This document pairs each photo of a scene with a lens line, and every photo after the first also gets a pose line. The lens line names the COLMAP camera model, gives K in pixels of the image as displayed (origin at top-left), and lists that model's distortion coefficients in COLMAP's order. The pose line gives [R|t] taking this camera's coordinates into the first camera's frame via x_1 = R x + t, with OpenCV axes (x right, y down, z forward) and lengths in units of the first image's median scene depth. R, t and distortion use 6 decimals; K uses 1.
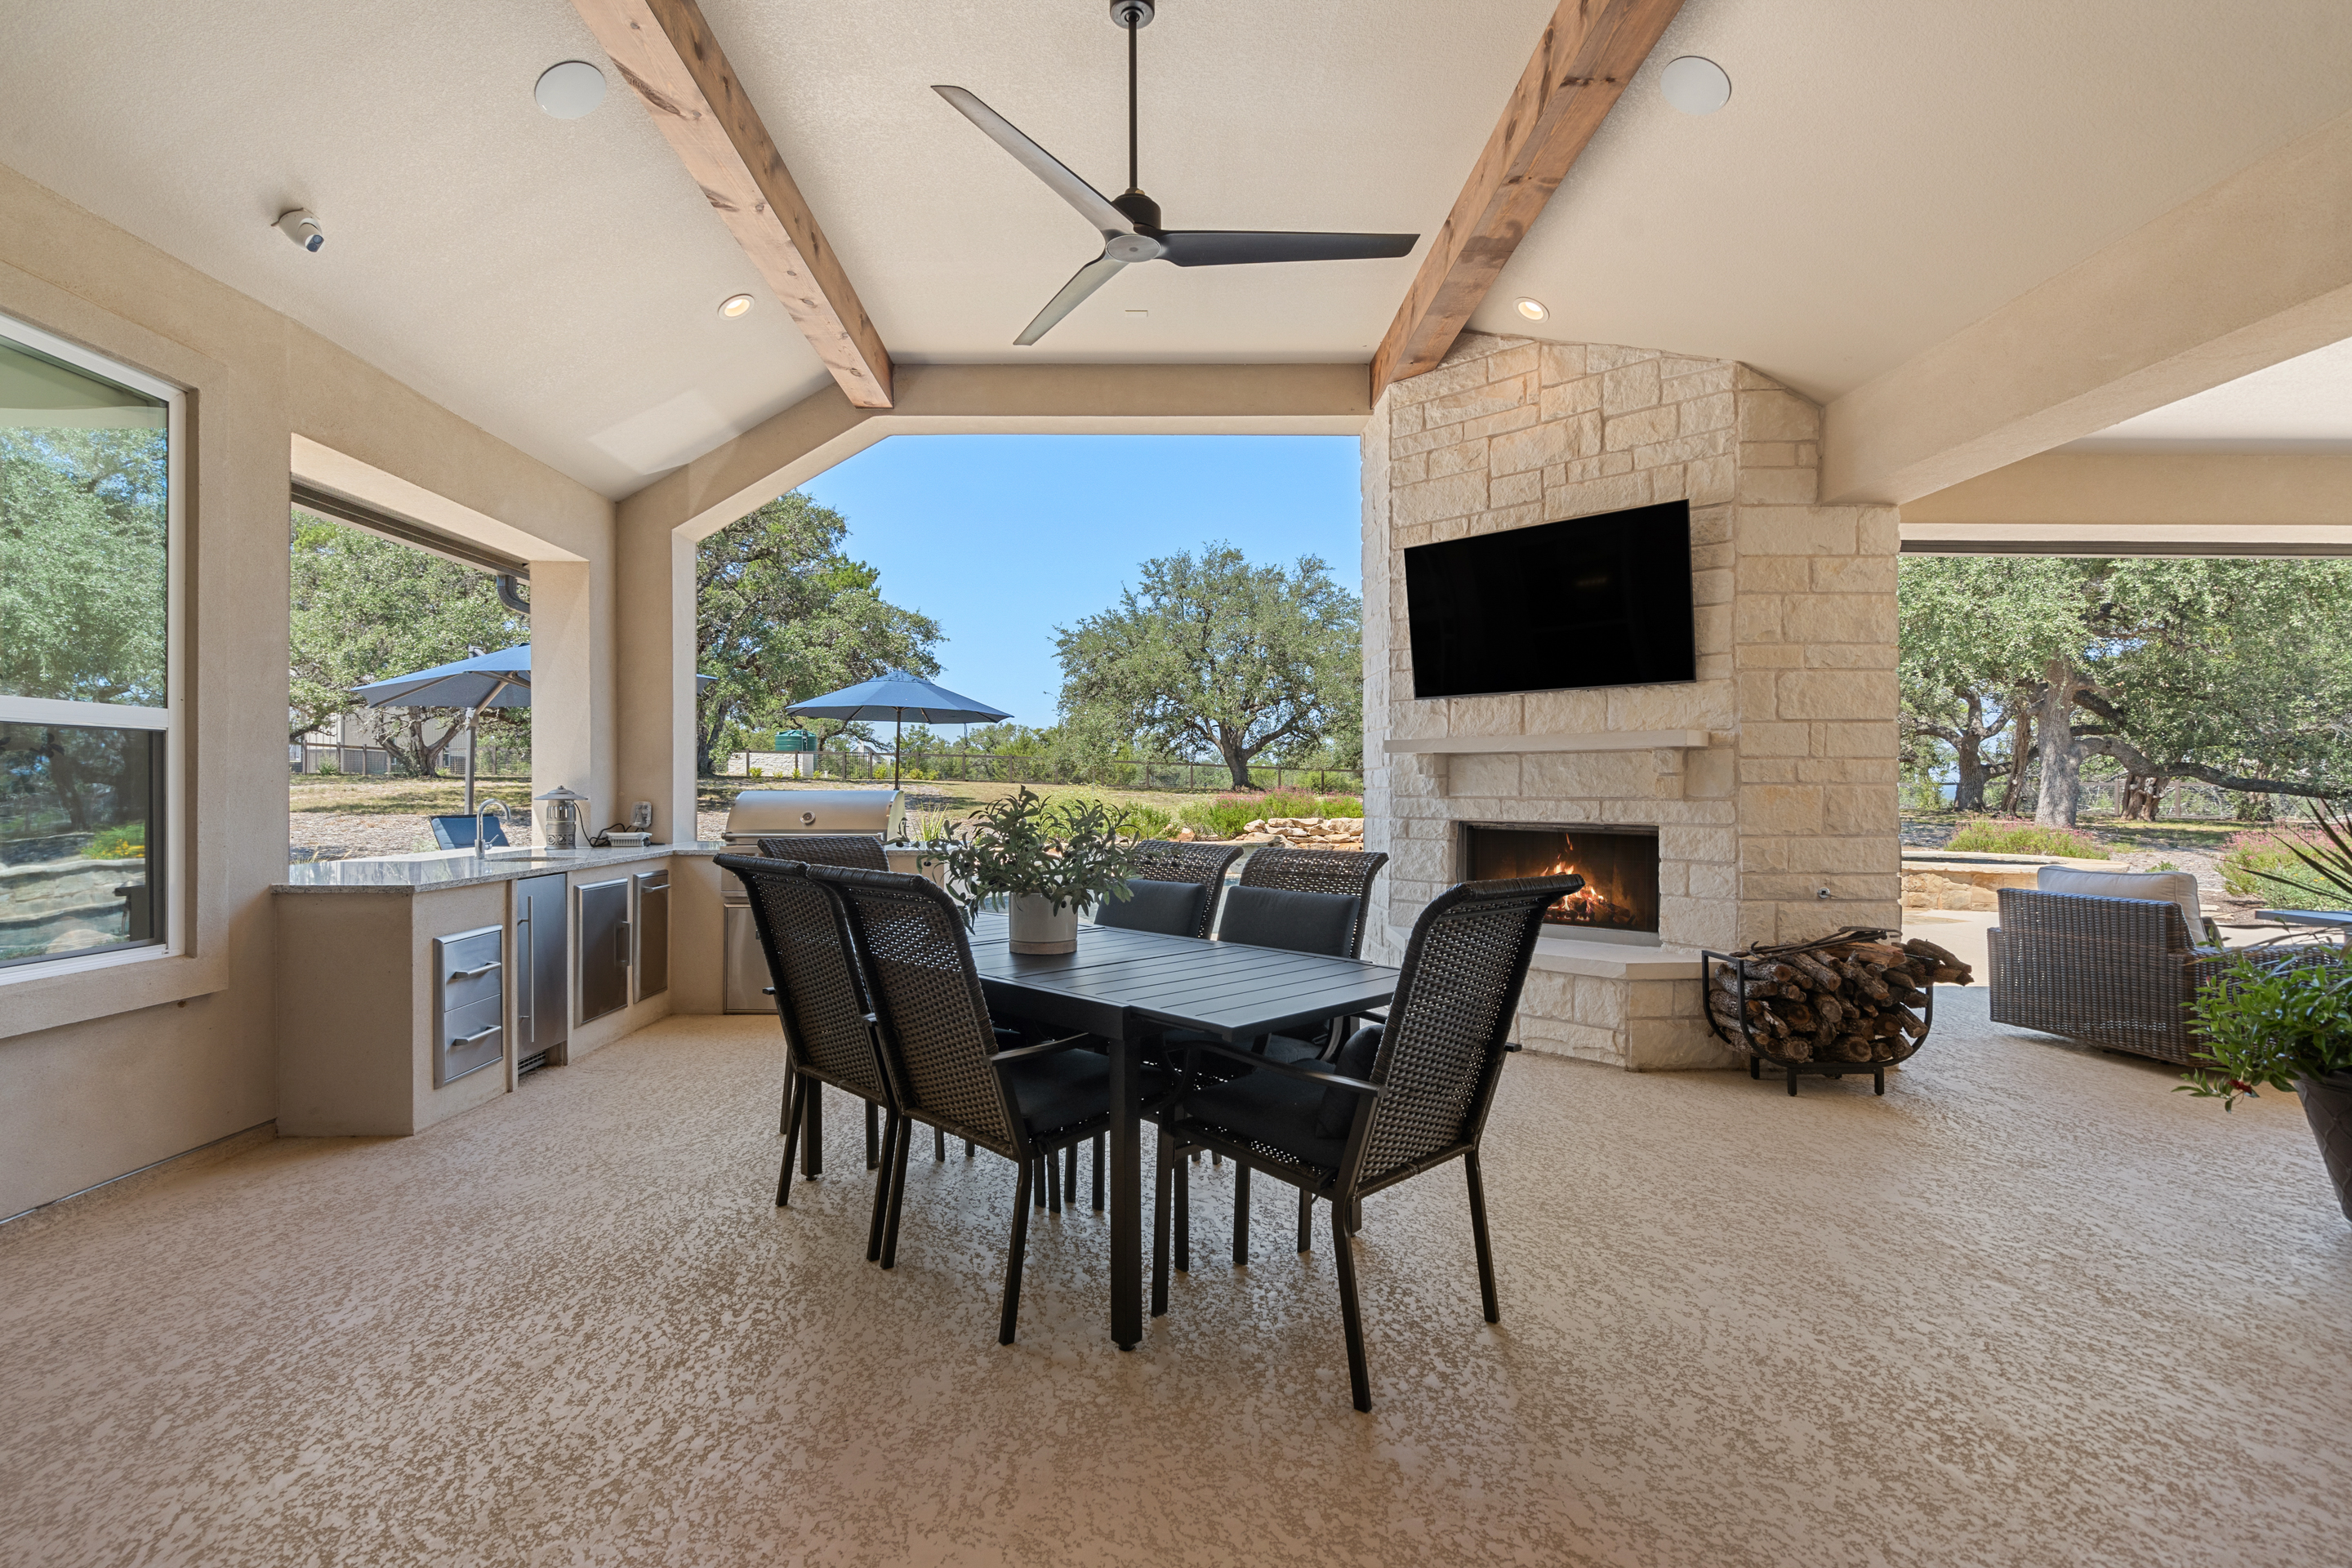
lens RADIAL K [[1067.9, 0, 1154.5], [0, 1067.9, 790.3], [0, 0, 1]] dist [0.027864, 0.000308]
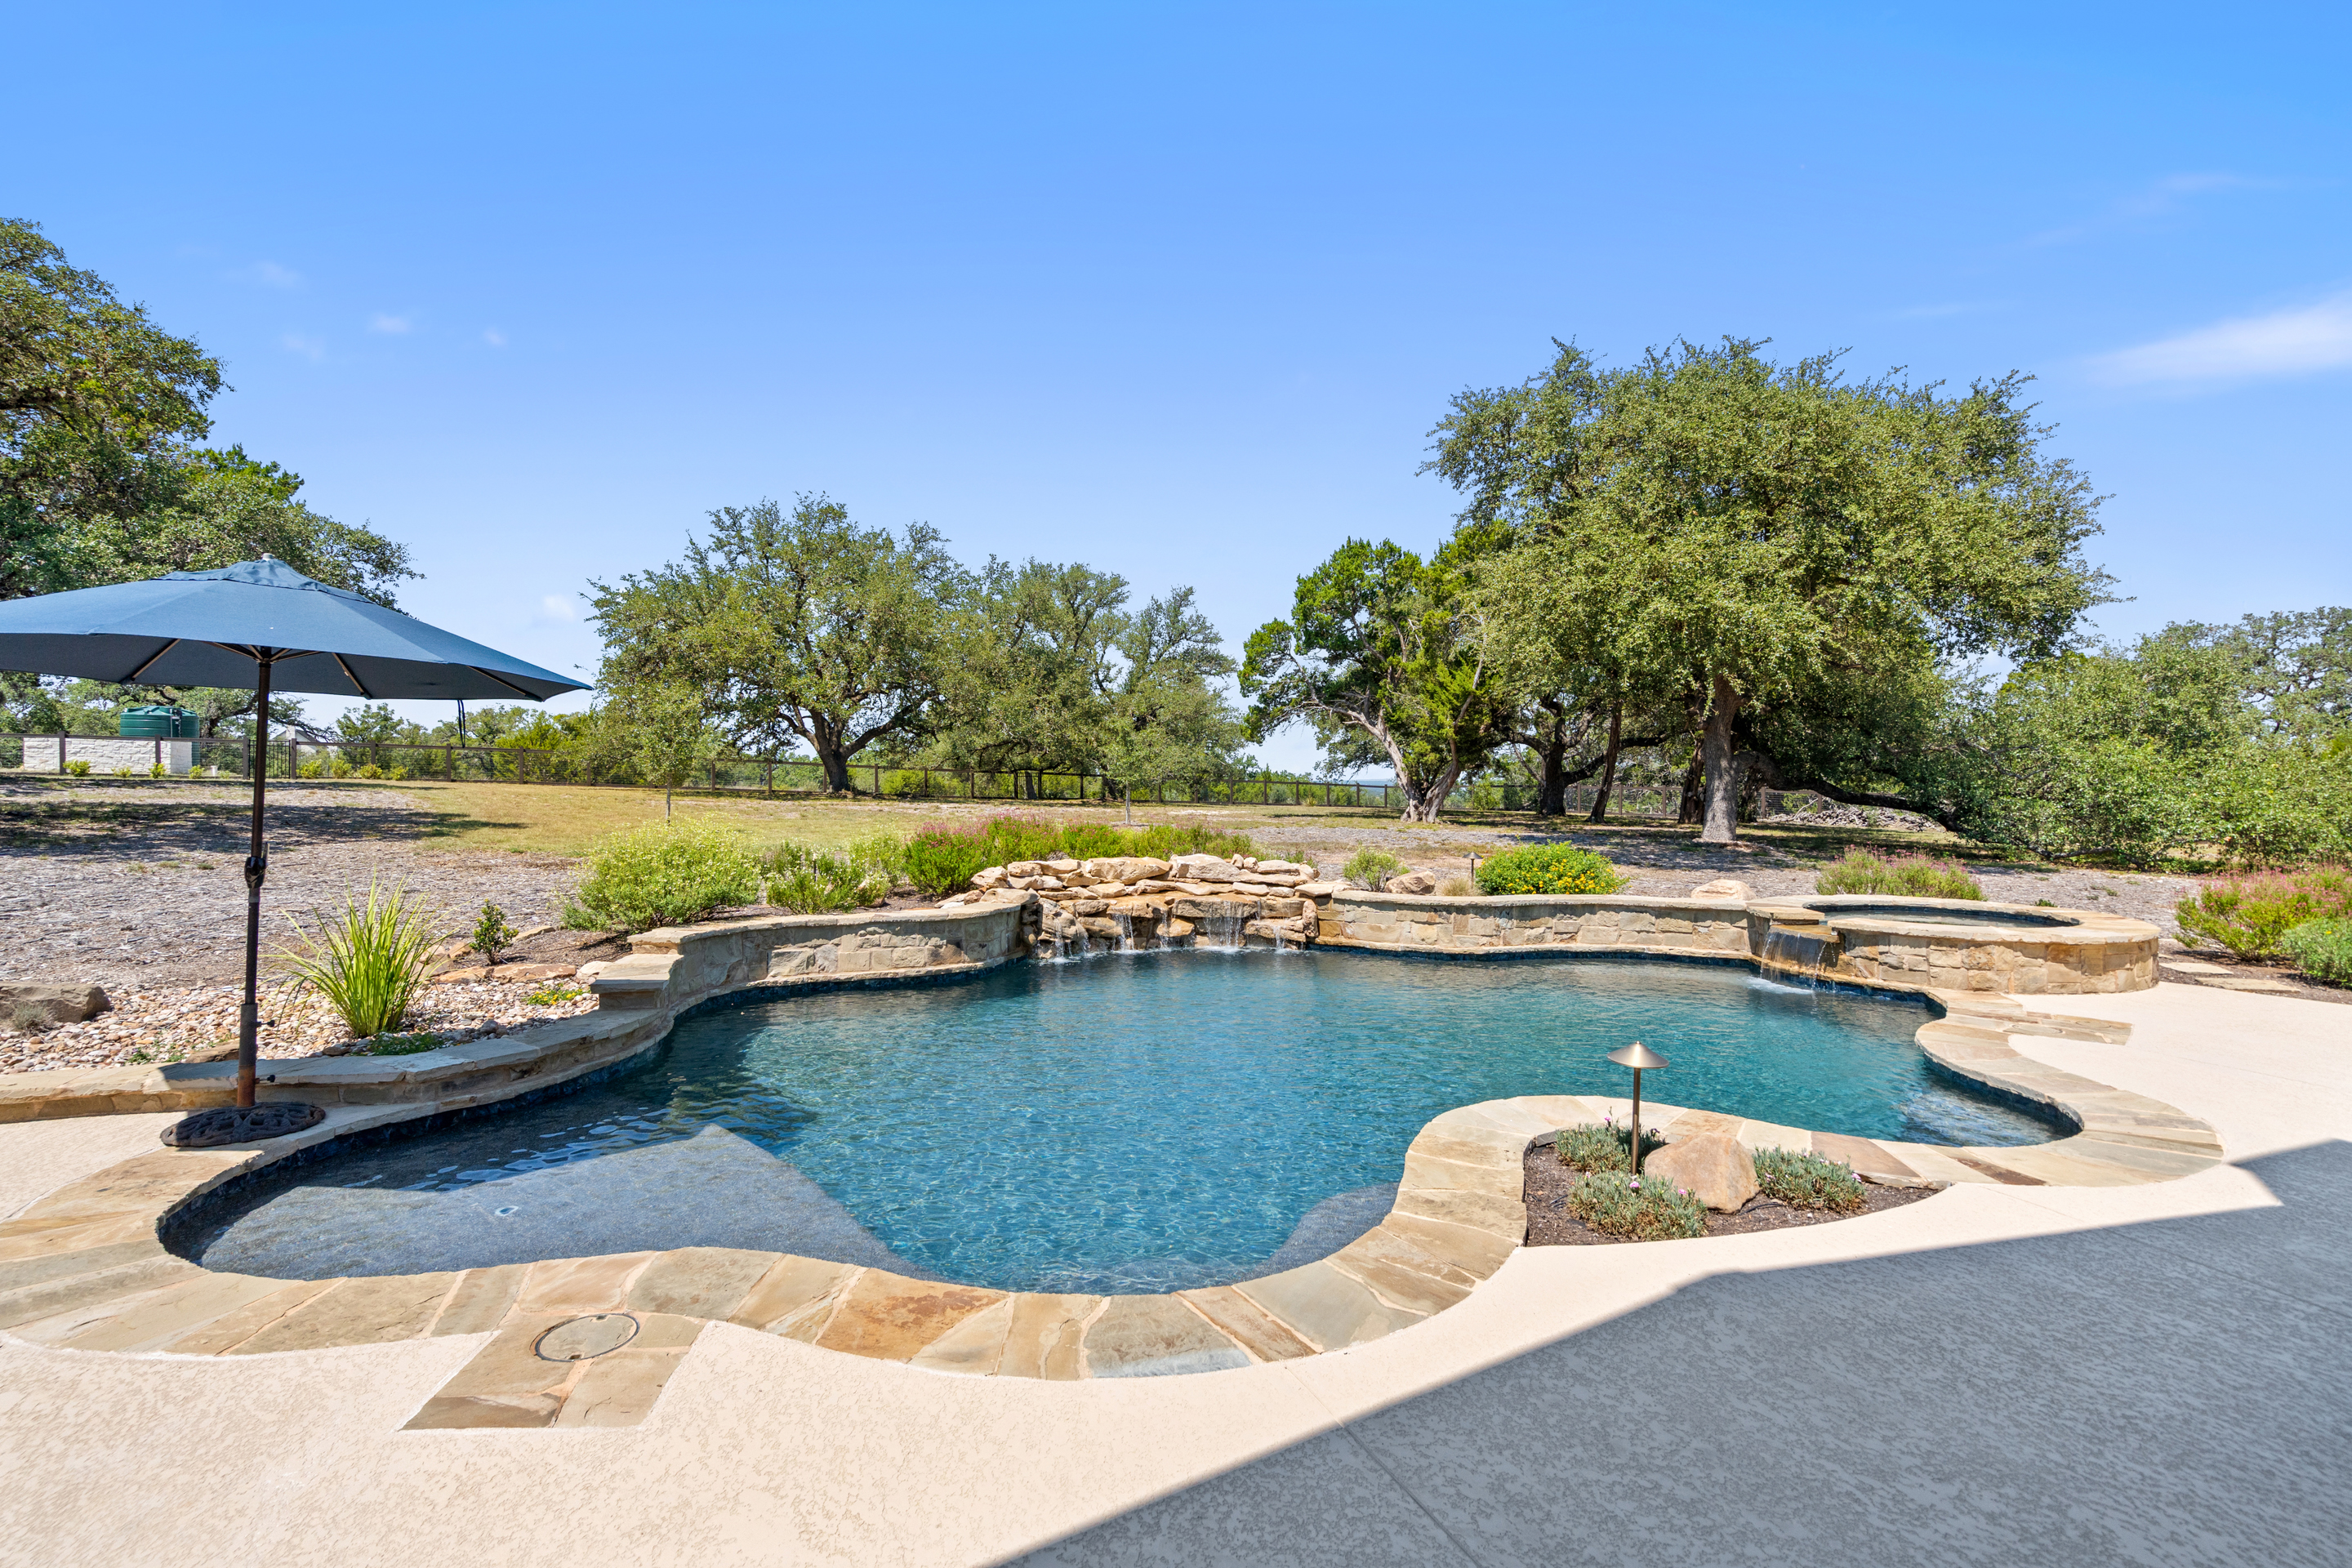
lens RADIAL K [[1077.2, 0, 1176.9], [0, 1077.2, 789.3], [0, 0, 1]] dist [0.000268, 0.000936]
pose [[0.913665, -0.001498, 0.406465, -0.023571], [-0.000214, 0.999991, 0.004164, -0.007762], [-0.406468, -0.003892, 0.913657, 0.126815]]
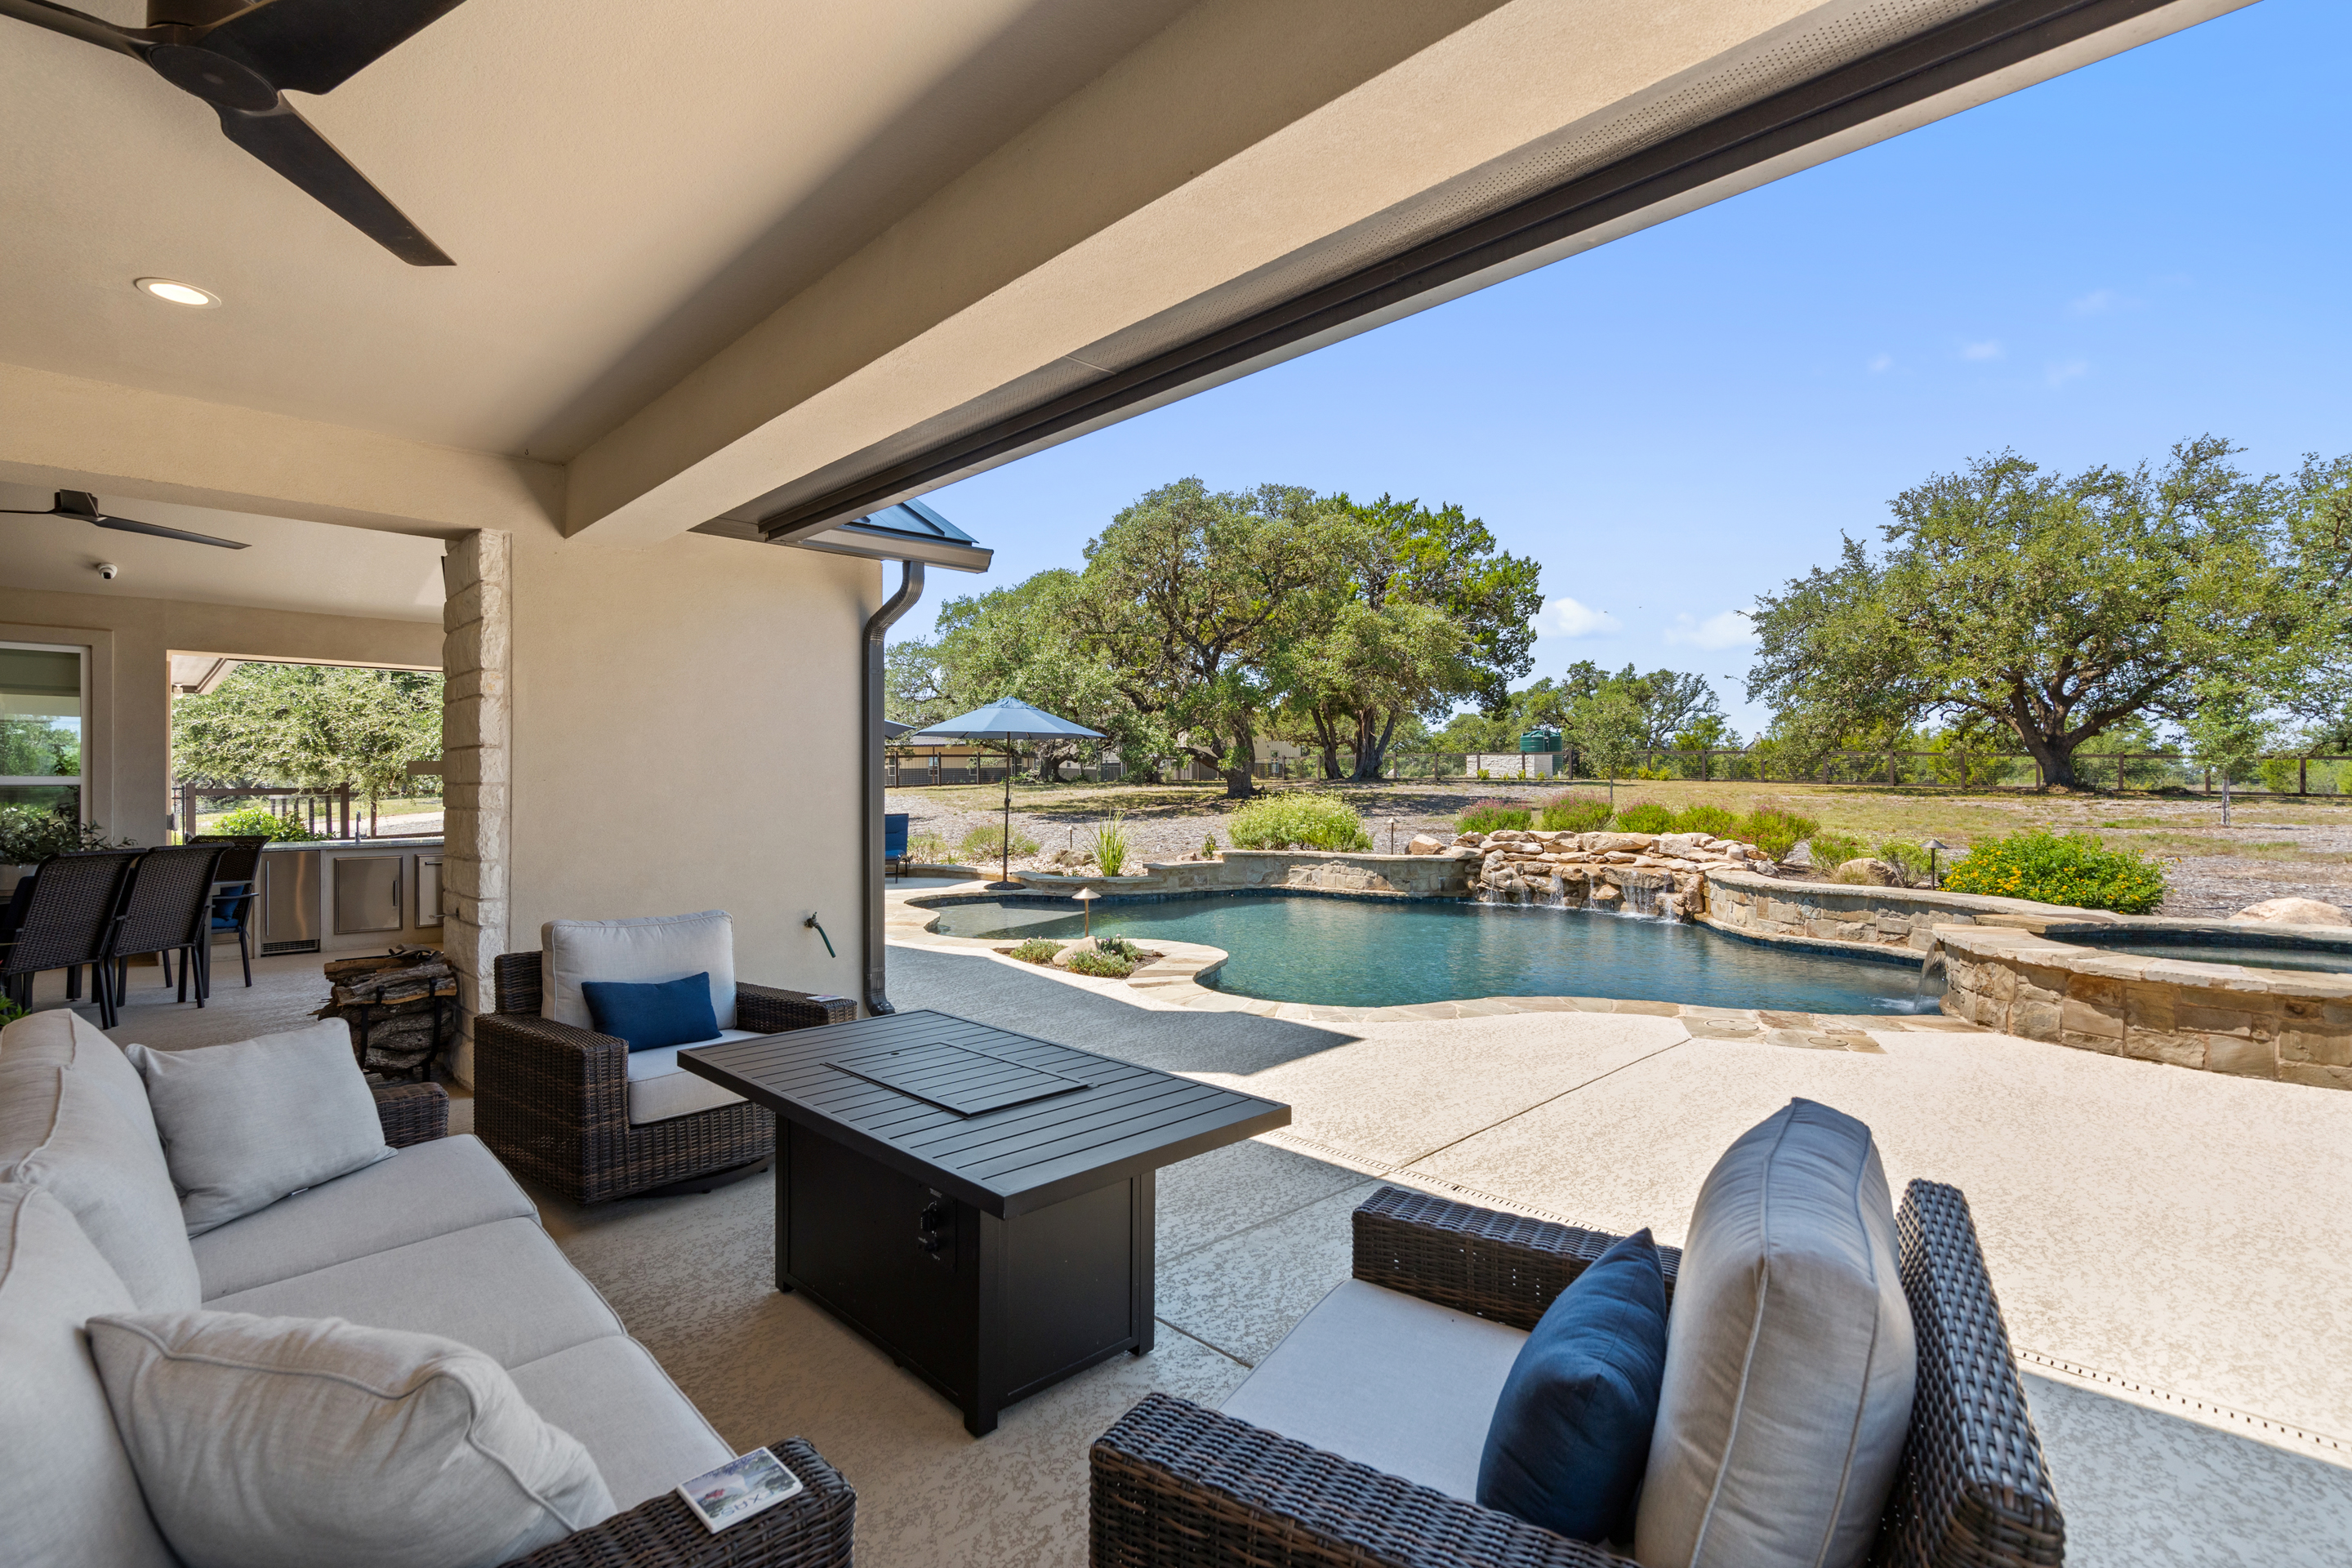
lens RADIAL K [[1077.2, 0, 1176.9], [0, 1077.2, 789.3], [0, 0, 1]] dist [0.000268, 0.000936]
pose [[0.704152, -0.004353, -0.710036, 0.191394], [0.004792, 0.999988, -0.001379, -0.002151], [0.710033, -0.002431, 0.704164, 0.077269]]
